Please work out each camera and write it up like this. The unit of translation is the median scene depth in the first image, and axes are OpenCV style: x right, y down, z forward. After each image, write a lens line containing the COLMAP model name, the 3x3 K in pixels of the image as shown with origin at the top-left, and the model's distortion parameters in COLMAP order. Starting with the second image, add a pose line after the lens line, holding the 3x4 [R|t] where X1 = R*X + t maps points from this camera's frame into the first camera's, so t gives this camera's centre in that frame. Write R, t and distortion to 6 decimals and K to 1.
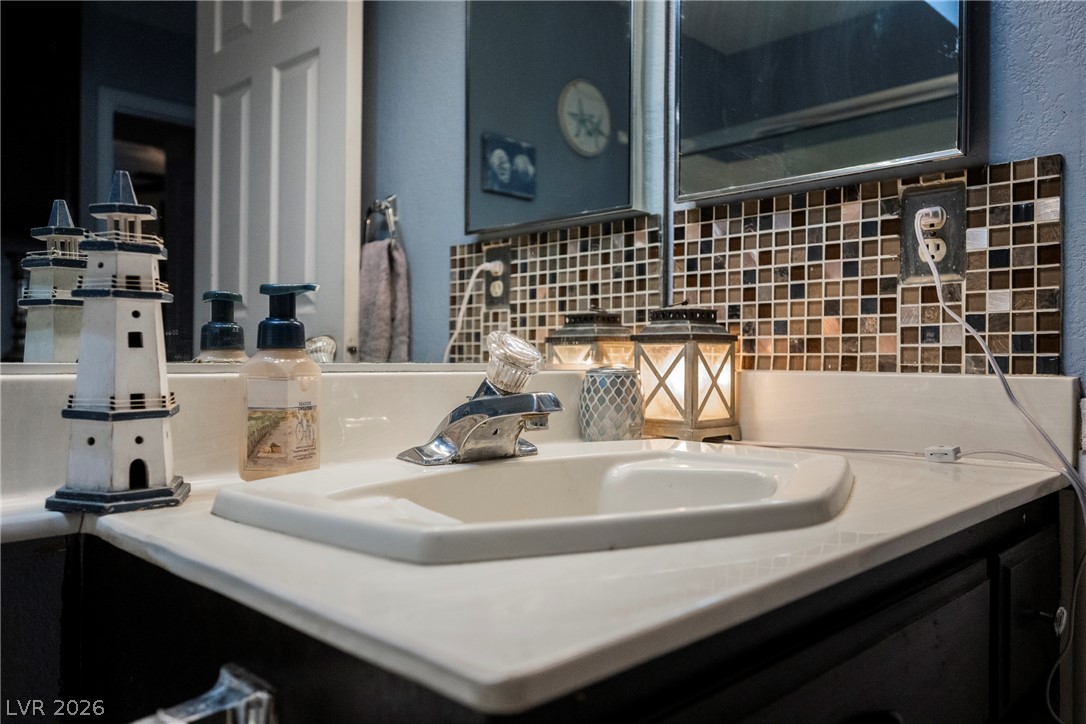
lens RADIAL K [[831.0, 0, 543.4], [0, 831.0, 363.4], [0, 0, 1]] dist [-0.001139, -0.000316]
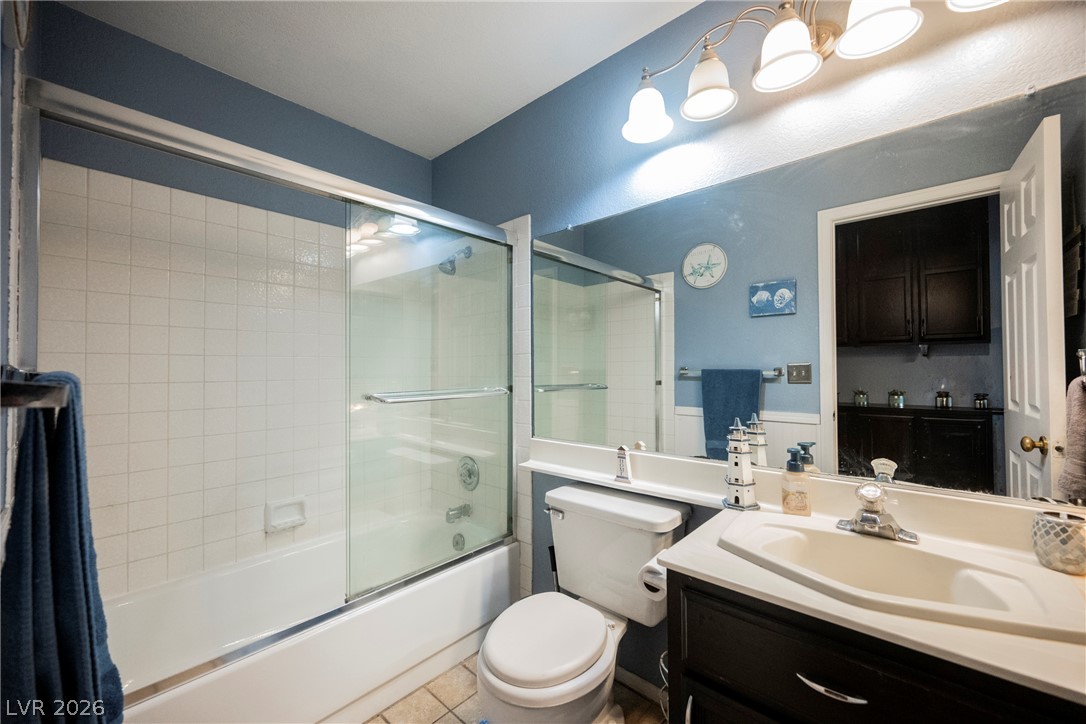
lens RADIAL K [[422.9, 0, 543.9], [0, 422.9, 365.6], [0, 0, 1]] dist [-0.001247, -0.000174]
pose [[0.051227, -0.013535, -0.998595, 1.390694], [0.005609, 0.999896, -0.013265, -0.455234], [0.998671, -0.004922, 0.051298, 0.017539]]
